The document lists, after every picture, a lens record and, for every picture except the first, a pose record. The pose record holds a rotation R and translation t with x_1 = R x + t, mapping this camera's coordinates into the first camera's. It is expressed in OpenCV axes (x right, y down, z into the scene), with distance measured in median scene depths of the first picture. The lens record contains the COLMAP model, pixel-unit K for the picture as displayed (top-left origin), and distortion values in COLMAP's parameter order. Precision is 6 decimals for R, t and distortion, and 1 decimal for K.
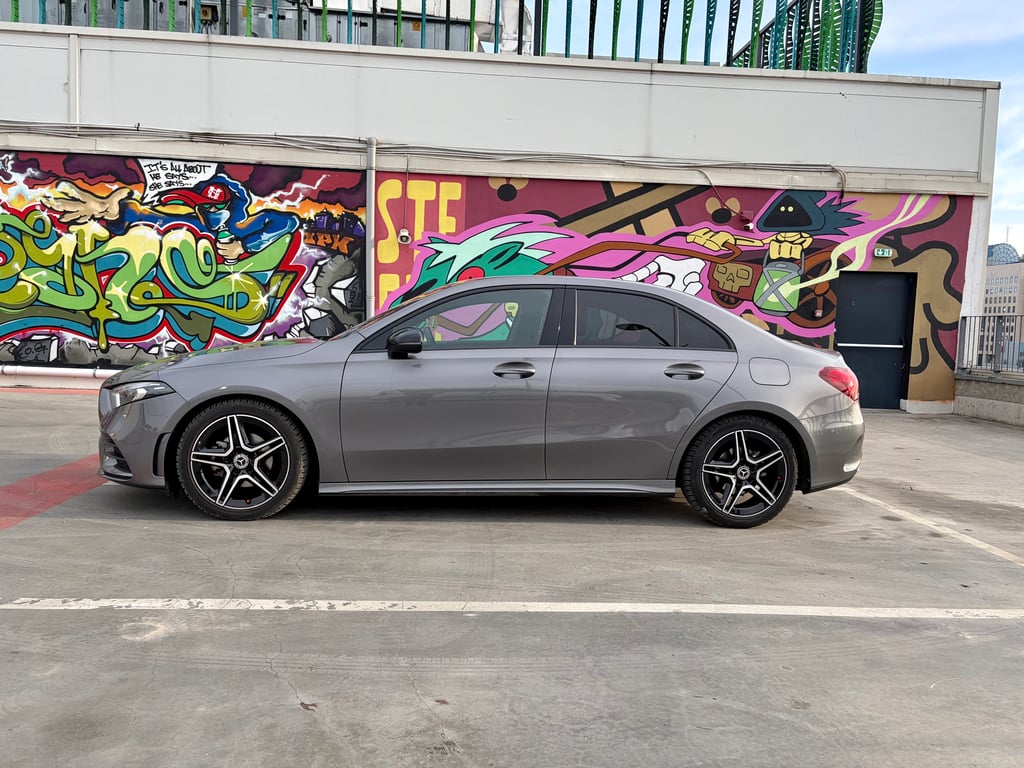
lens RADIAL K [[775.6, 0, 513.2], [0, 775.6, 386.2], [0, 0, 1]] dist [0.045888, -0.047655]
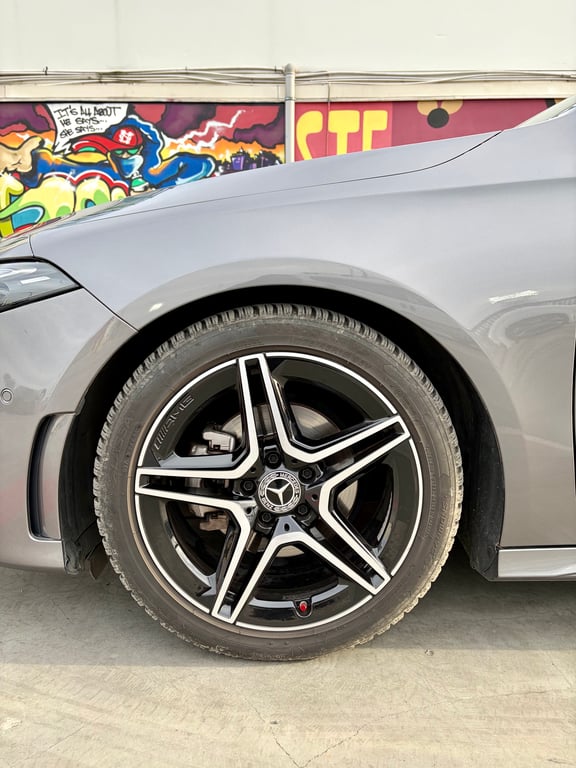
lens RADIAL K [[581.7, 0, 286.5], [0, 581.7, 388.2], [0, 0, 1]] dist [0.045888, -0.047655]
pose [[0.994723, -0.021245, -0.100375, -0.125082], [0.027917, 0.997460, 0.065537, 0.013934], [0.098728, -0.067993, 0.992789, 0.294718]]
